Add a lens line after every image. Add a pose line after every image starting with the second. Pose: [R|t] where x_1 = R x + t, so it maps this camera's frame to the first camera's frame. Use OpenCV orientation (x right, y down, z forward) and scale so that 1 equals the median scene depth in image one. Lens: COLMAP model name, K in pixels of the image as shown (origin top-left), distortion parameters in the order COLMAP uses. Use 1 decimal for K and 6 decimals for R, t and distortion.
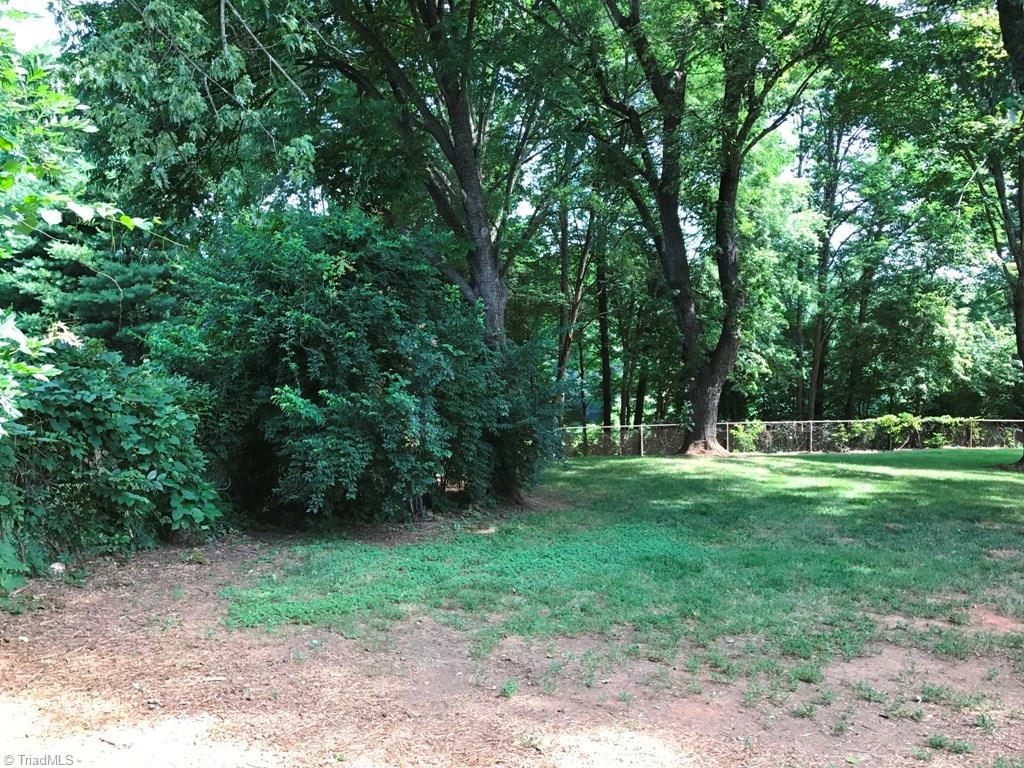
lens RADIAL K [[826.8, 0, 512.9], [0, 826.8, 384.7], [0, 0, 1]] dist [0.017484, 0.005719]
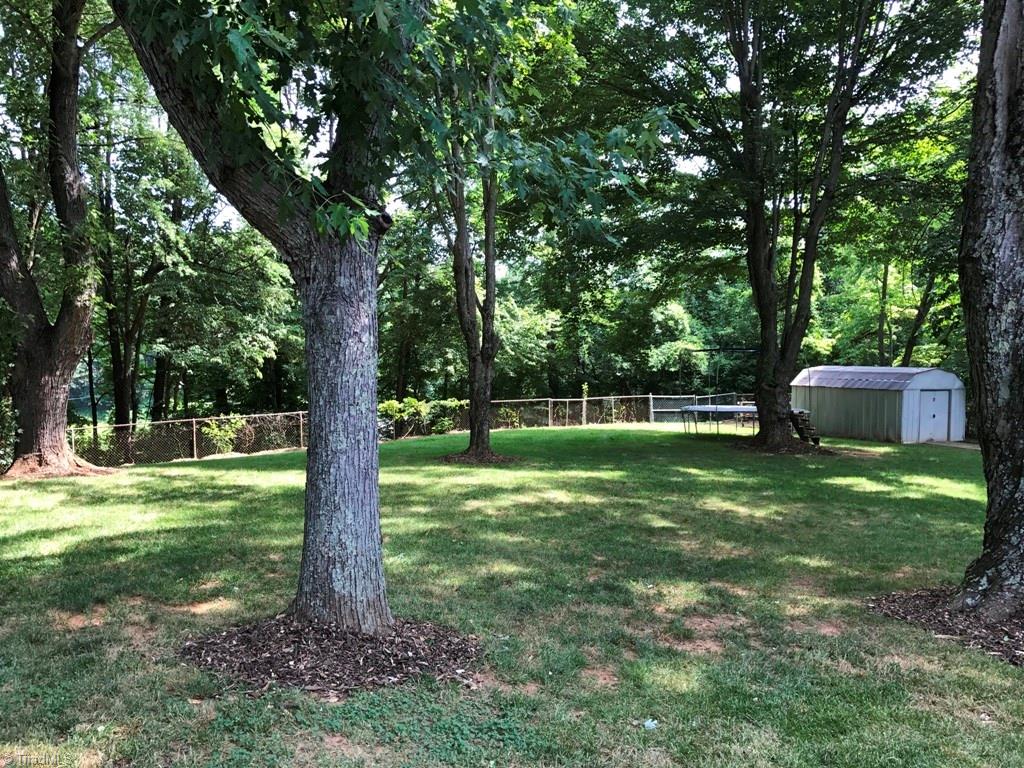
lens RADIAL K [[826.8, 0, 511.2], [0, 826.8, 382.7], [0, 0, 1]] dist [0.017484, 0.005719]
pose [[0.906811, -0.034050, 0.420159, 0.168069], [0.029409, 0.999414, 0.017521, 0.004326], [-0.420509, -0.003532, 0.907281, 0.110918]]
